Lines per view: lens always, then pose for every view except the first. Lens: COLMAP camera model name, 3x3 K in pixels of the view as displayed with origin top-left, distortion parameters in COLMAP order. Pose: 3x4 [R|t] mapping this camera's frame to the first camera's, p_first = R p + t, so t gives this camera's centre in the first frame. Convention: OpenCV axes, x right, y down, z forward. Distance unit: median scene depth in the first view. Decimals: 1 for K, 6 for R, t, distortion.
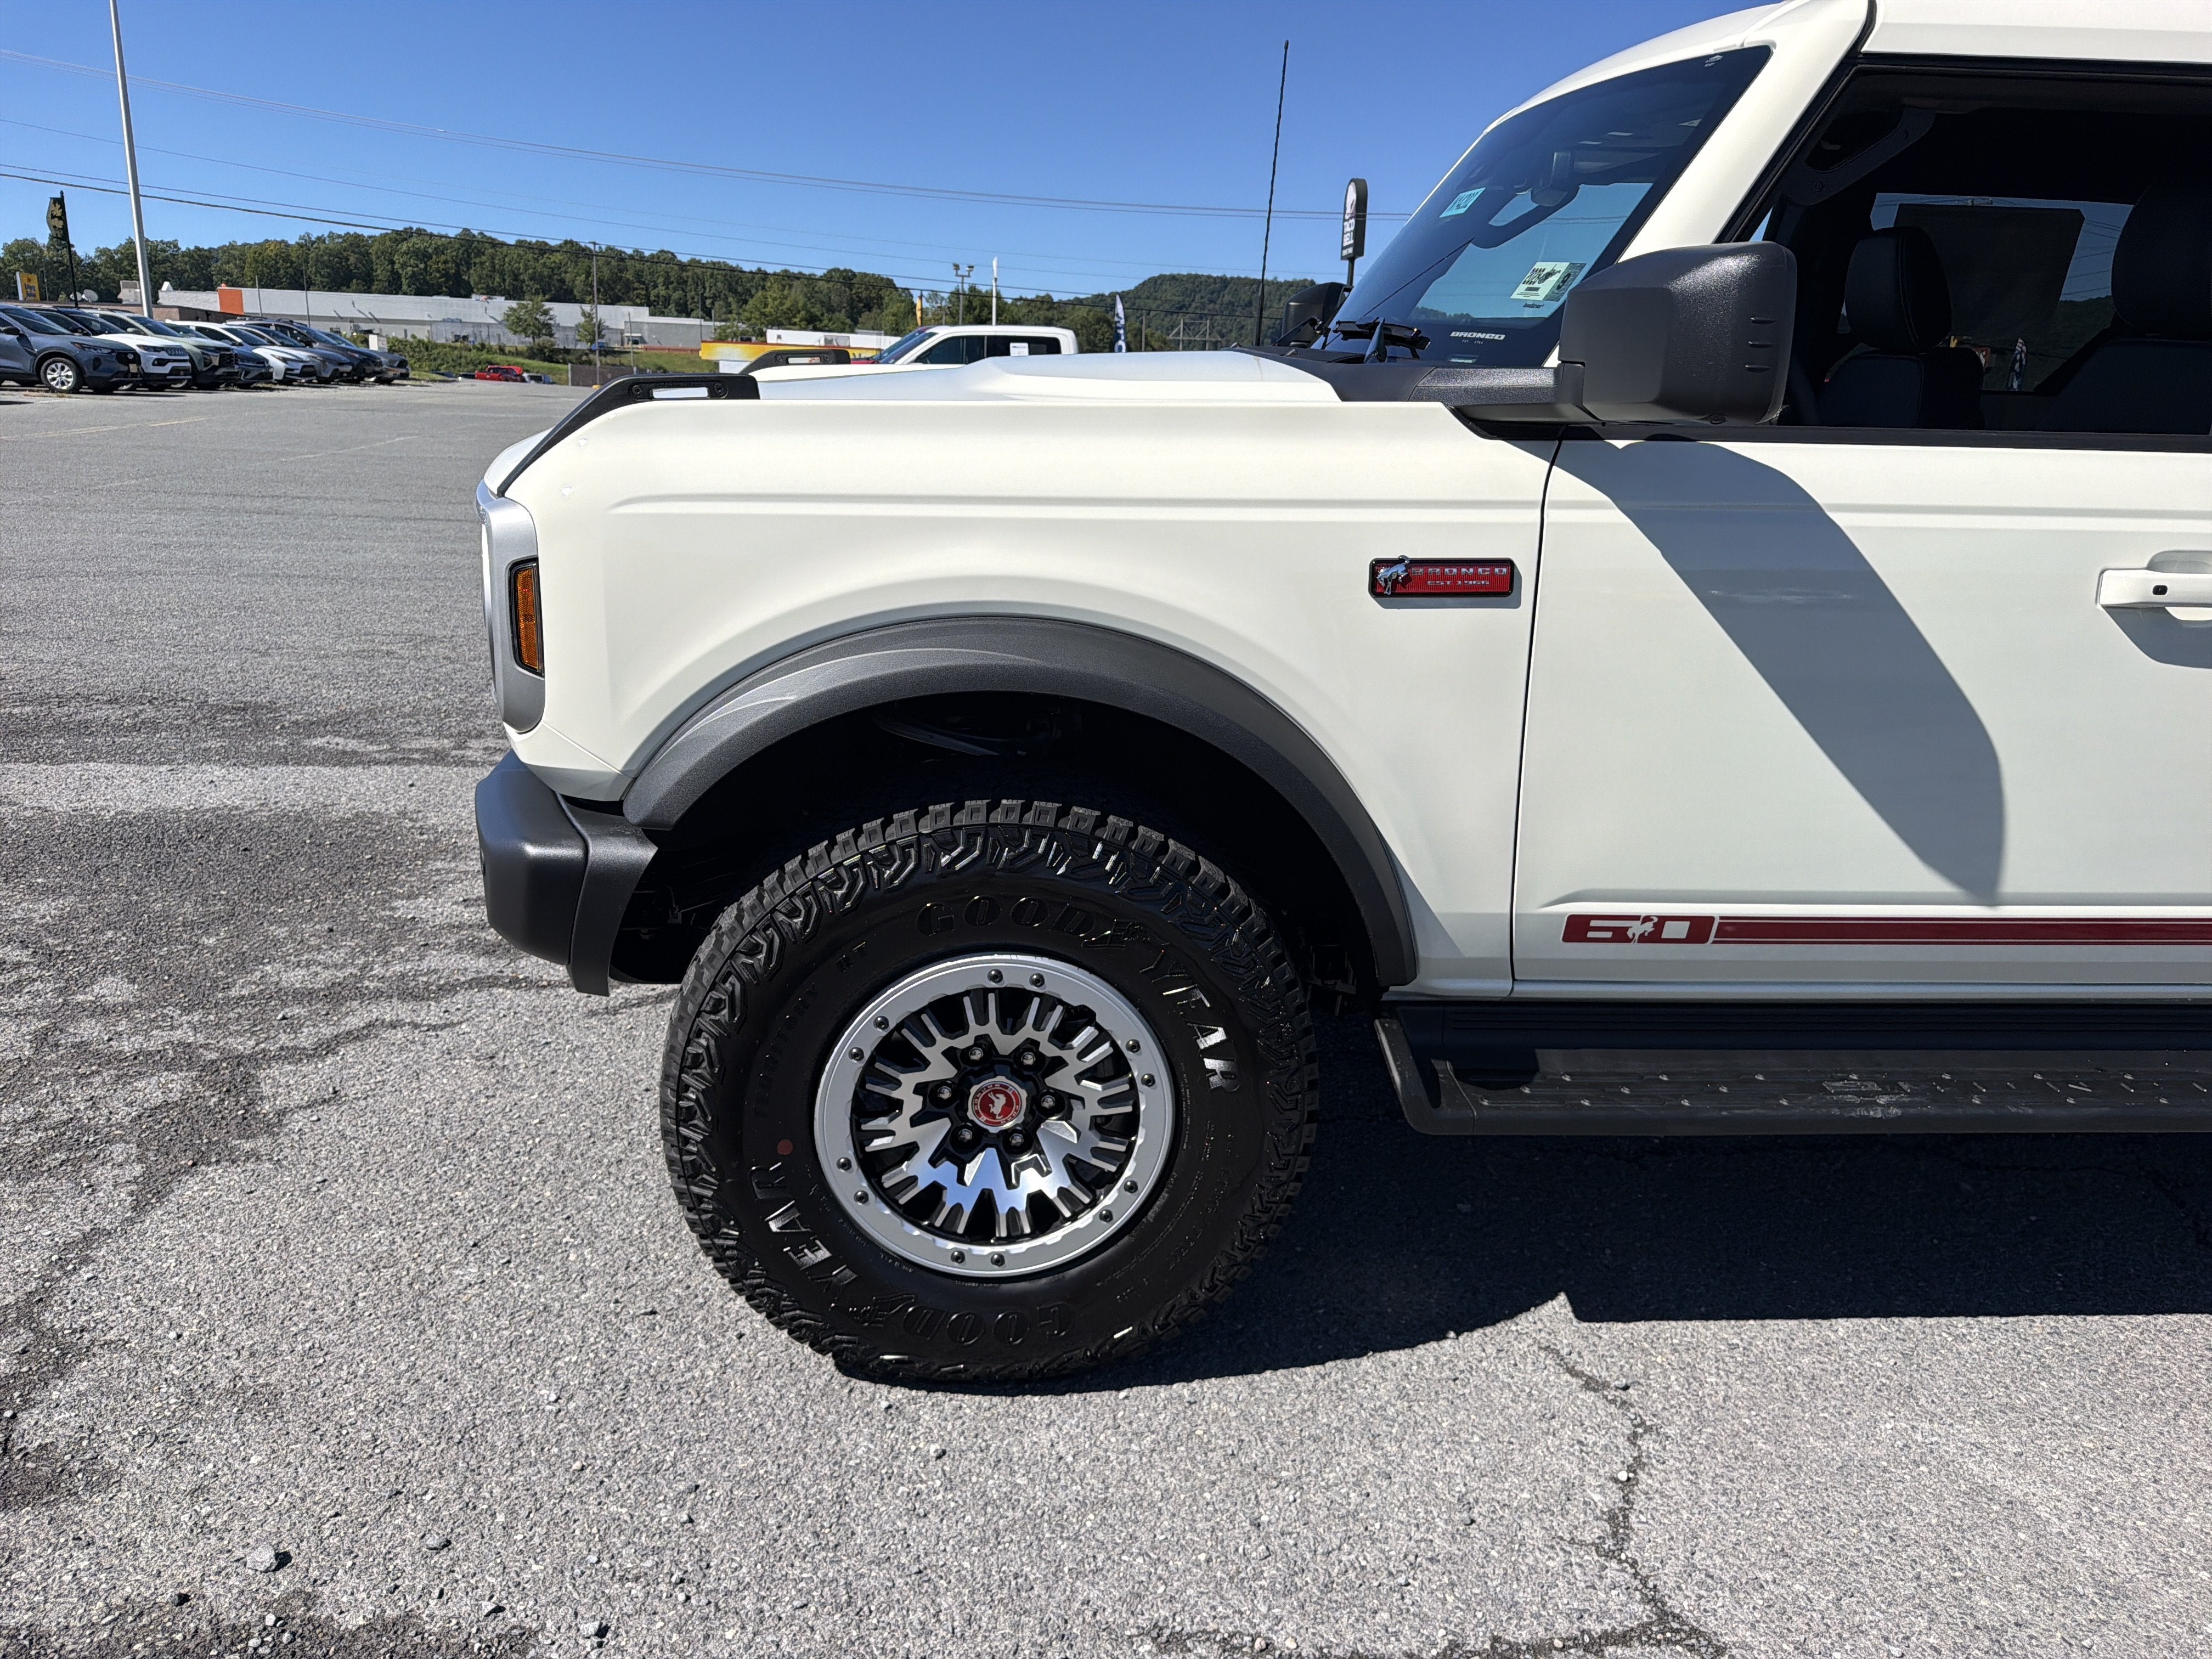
lens RADIAL K [[1628.2, 0, 1046.6], [0, 1628.2, 845.0], [0, 0, 1]] dist [0.063094, -0.118044]
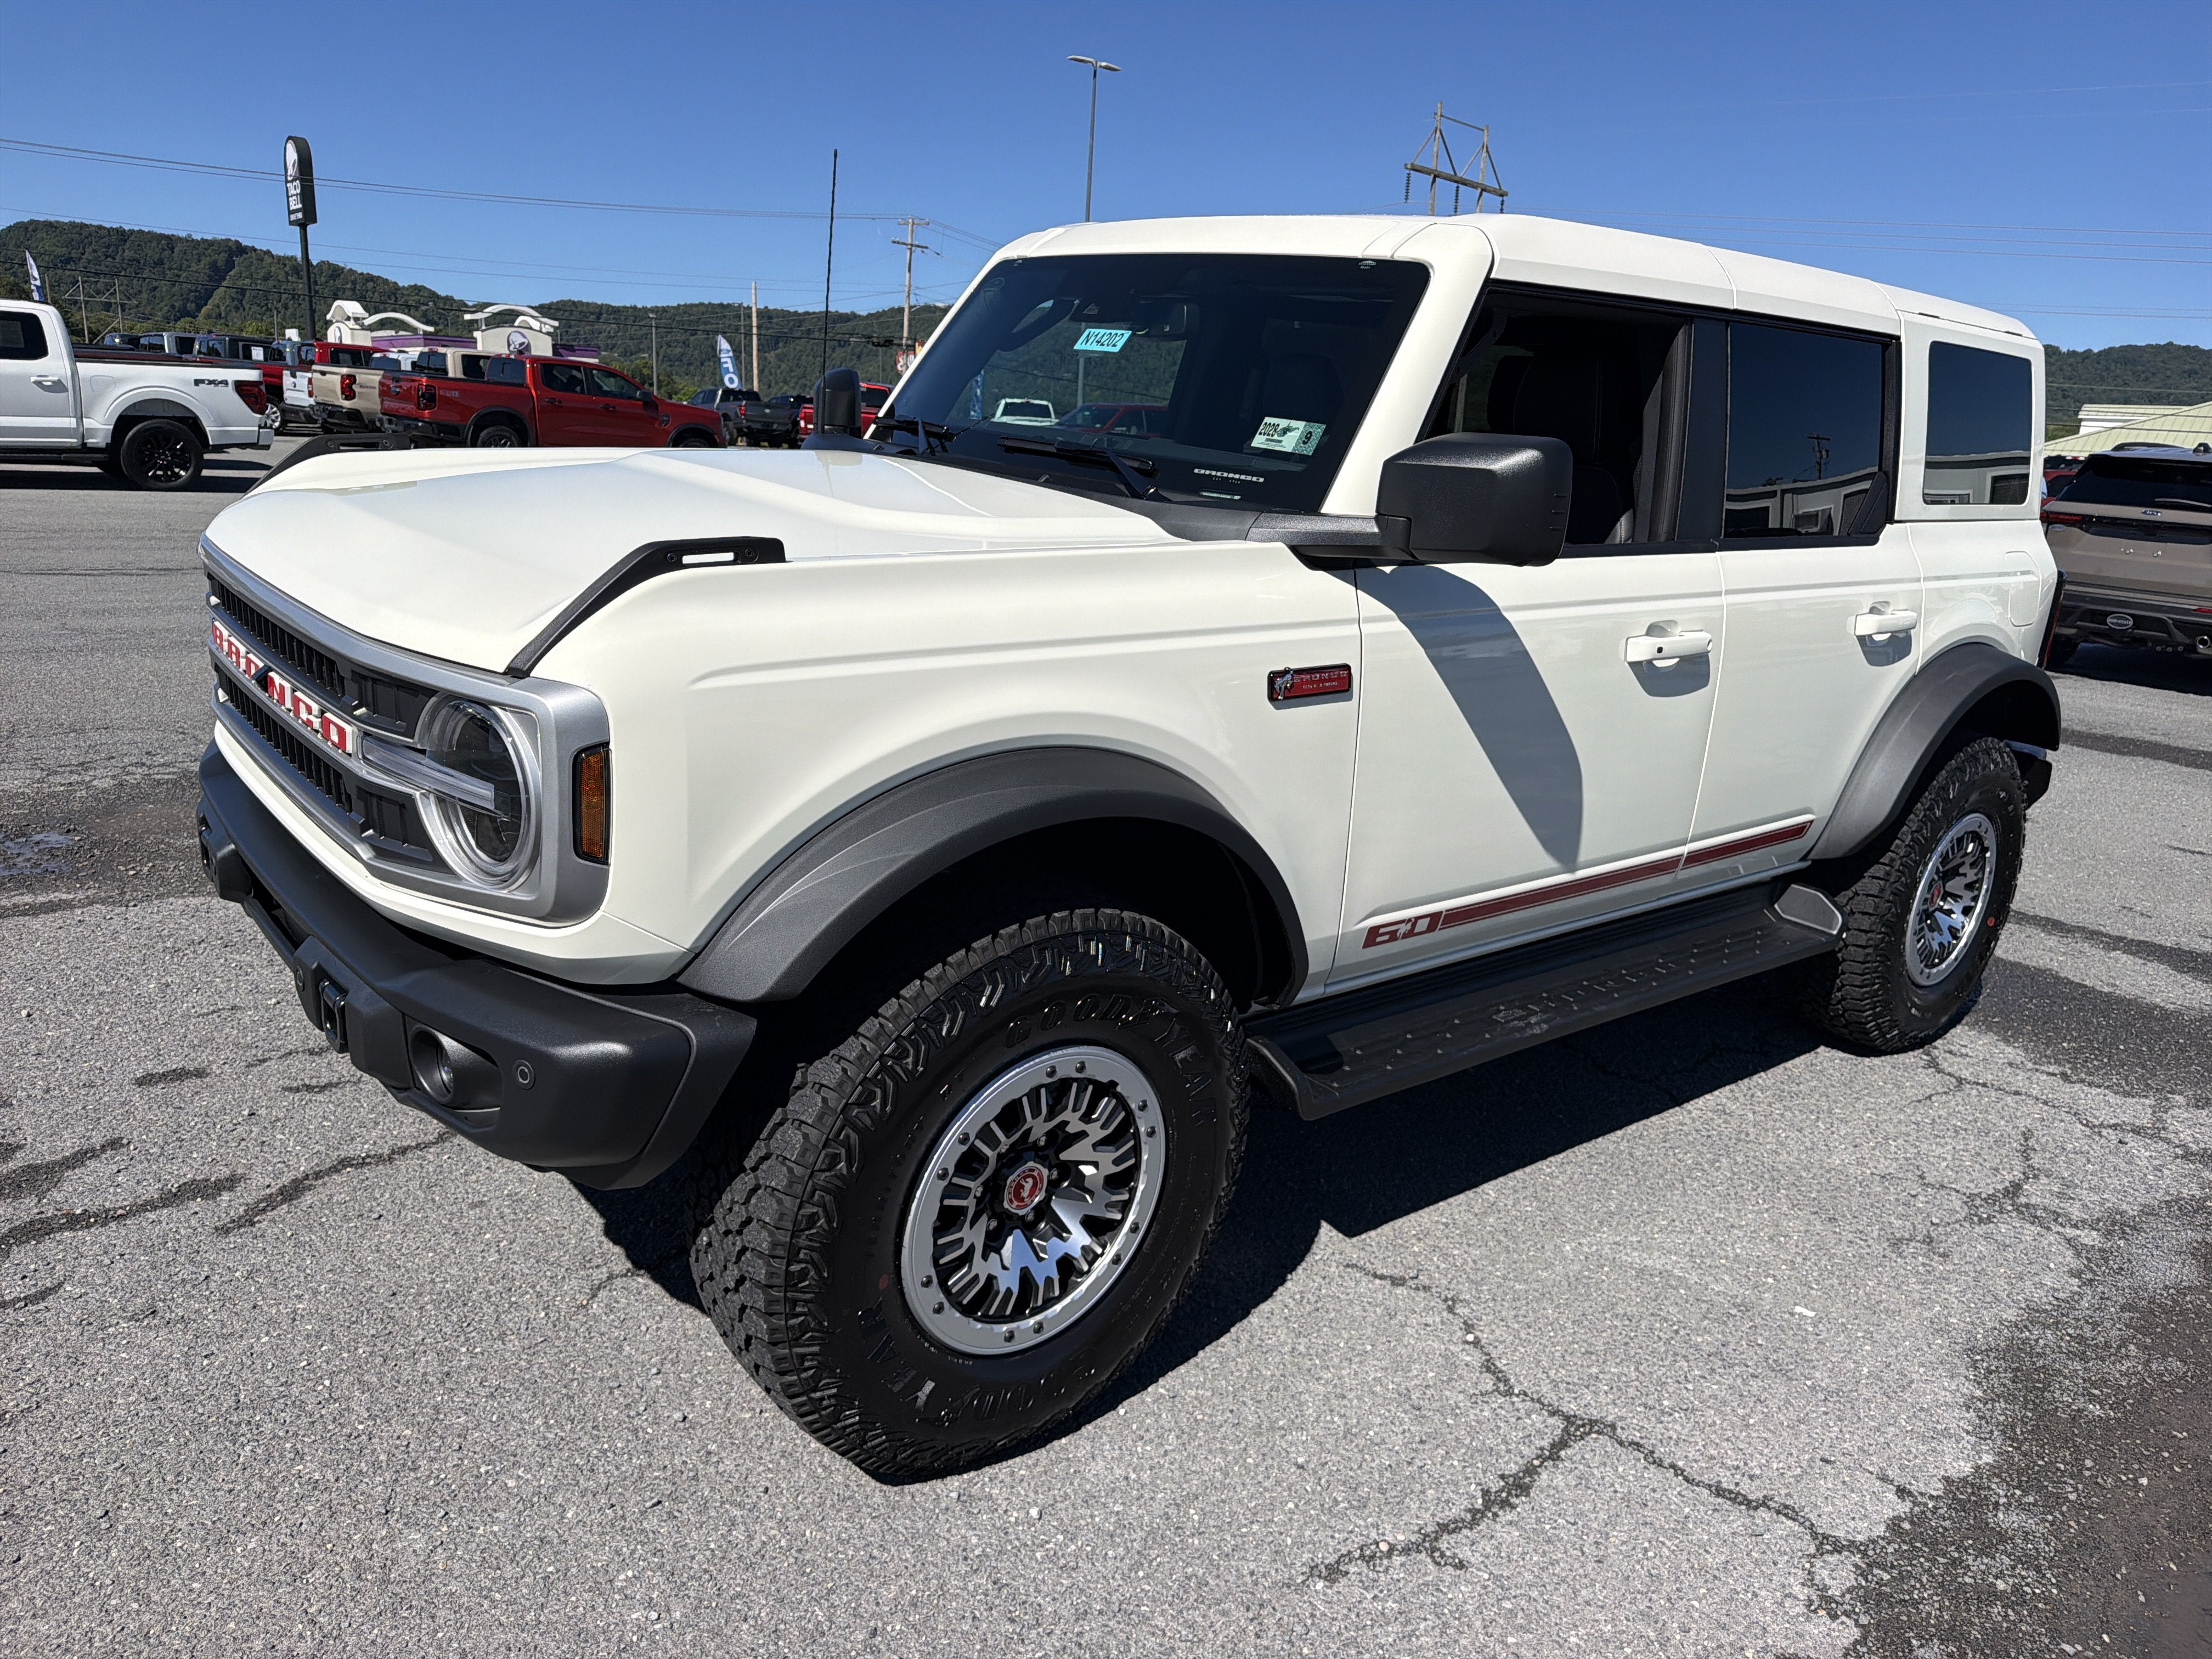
lens RADIAL K [[1659.3, 0, 1106.0], [0, 1659.3, 829.5], [0, 0, 1]] dist [0.019264, 0.003857]
pose [[0.801741, -0.135067, 0.582209, -0.610618], [0.134006, 0.989953, 0.045124, -0.123273], [-0.582454, 0.041841, 0.811786, 0.056376]]
